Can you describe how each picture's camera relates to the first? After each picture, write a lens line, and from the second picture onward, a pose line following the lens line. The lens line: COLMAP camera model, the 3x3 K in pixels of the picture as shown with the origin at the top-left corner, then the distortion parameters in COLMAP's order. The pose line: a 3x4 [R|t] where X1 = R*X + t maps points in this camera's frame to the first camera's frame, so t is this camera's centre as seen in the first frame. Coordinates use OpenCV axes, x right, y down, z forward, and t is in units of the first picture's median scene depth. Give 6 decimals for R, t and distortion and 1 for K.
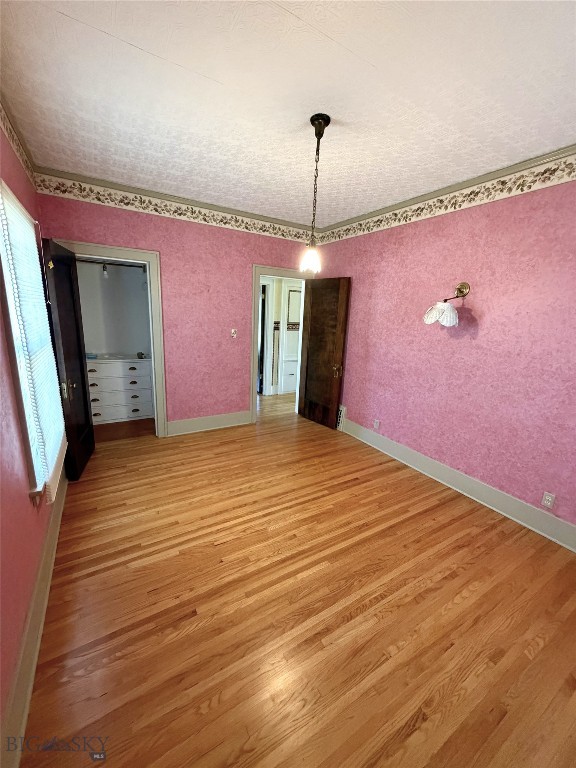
lens RADIAL K [[304.7, 0, 288.2], [0, 304.7, 381.9], [0, 0, 1]] dist [0.000046, 0.000211]
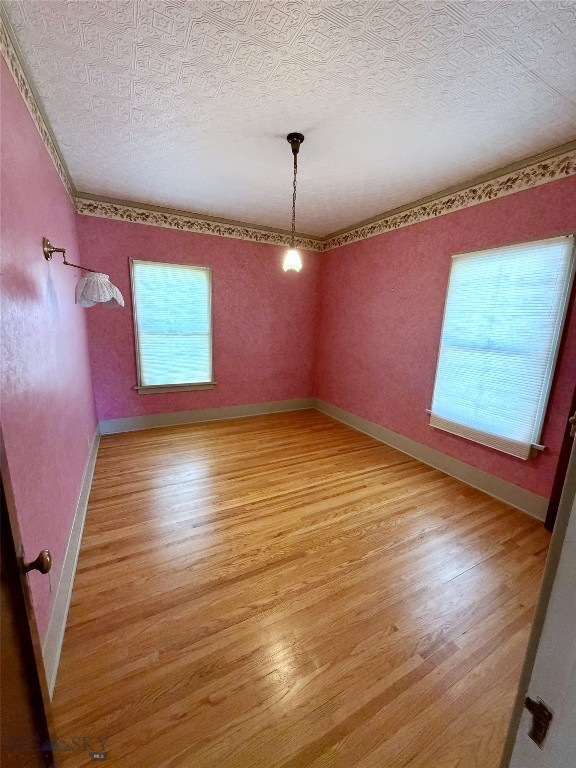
lens RADIAL K [[304.7, 0, 288.2], [0, 304.7, 381.9], [0, 0, 1]] dist [0.000046, 0.000211]
pose [[-0.995515, -0.085702, 0.040065, 0.005679], [-0.061312, 0.906993, 0.416659, -0.431128], [-0.072048, 0.412334, -0.908179, 2.094703]]
